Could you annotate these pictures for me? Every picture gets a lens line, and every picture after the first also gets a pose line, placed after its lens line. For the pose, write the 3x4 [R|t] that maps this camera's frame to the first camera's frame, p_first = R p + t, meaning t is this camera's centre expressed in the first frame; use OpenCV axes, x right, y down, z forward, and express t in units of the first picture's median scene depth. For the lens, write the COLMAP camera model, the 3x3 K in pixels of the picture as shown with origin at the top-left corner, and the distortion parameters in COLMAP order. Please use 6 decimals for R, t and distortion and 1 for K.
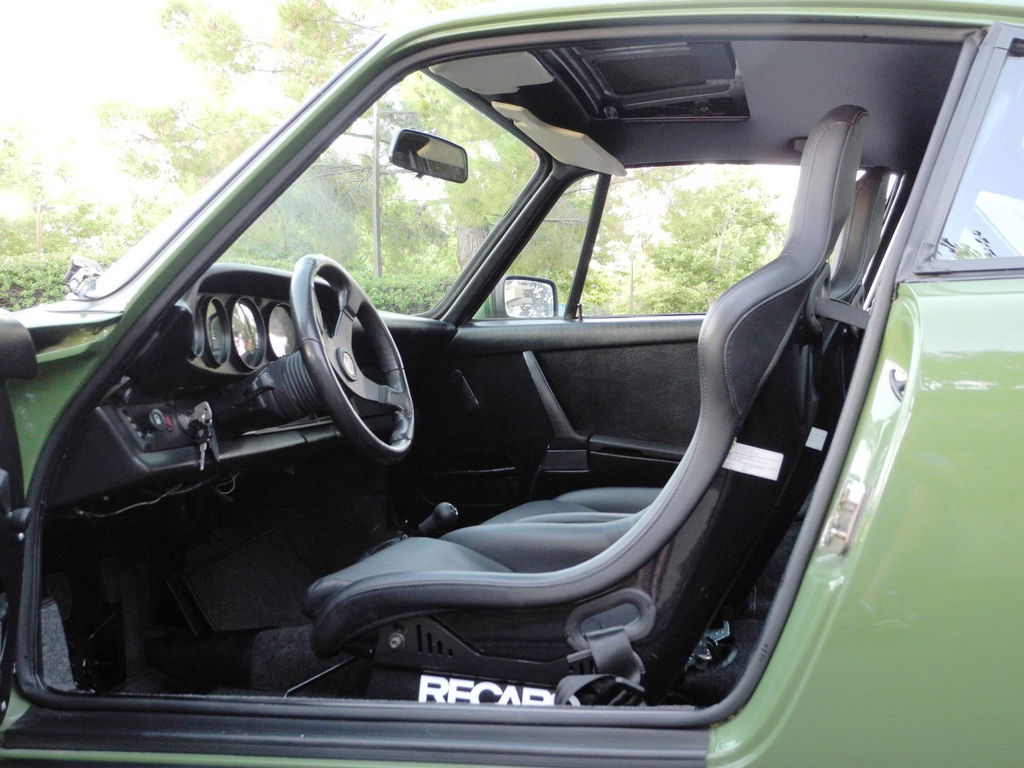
lens RADIAL K [[1236.3, 0, 512.0], [0, 1236.3, 384.0], [0, 0, 1]] dist [-0.018902, -0.014333]
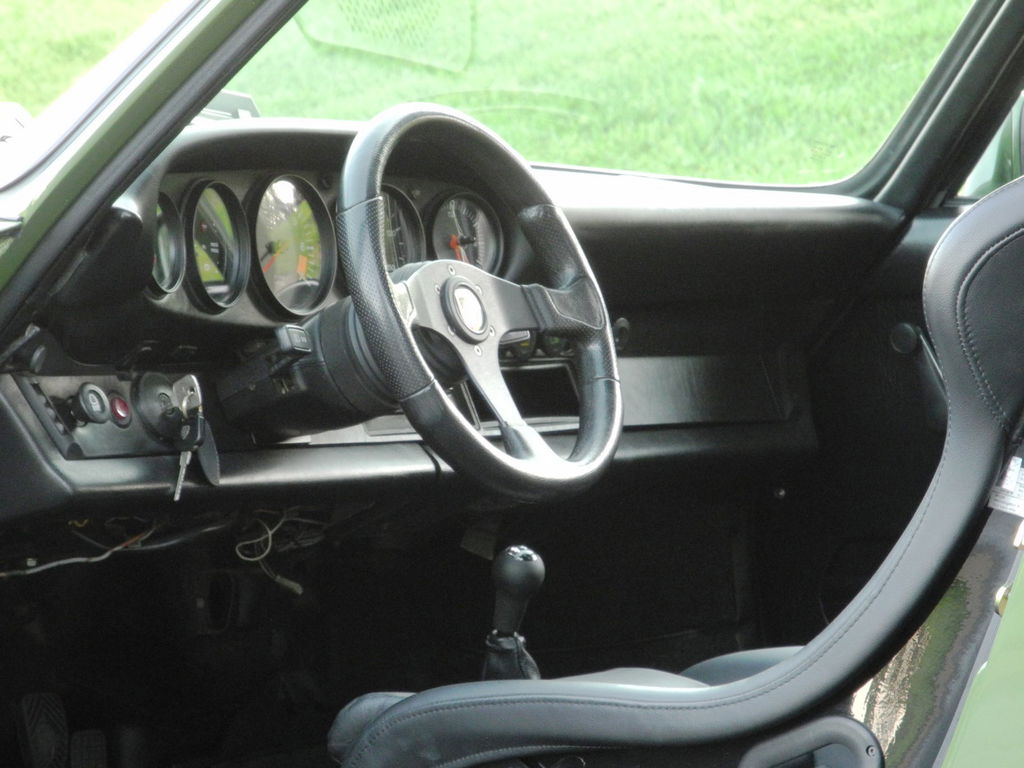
lens RADIAL K [[7097.4, 0, 512.0], [0, 7097.4, 384.0], [0, 0, 1]] dist [1.485216, 9.430314]
pose [[0.948800, 0.026510, -0.314764, 0.890938], [-0.025634, 0.999647, 0.006923, -0.007068], [0.314837, 0.001500, 0.949145, -1.970827]]
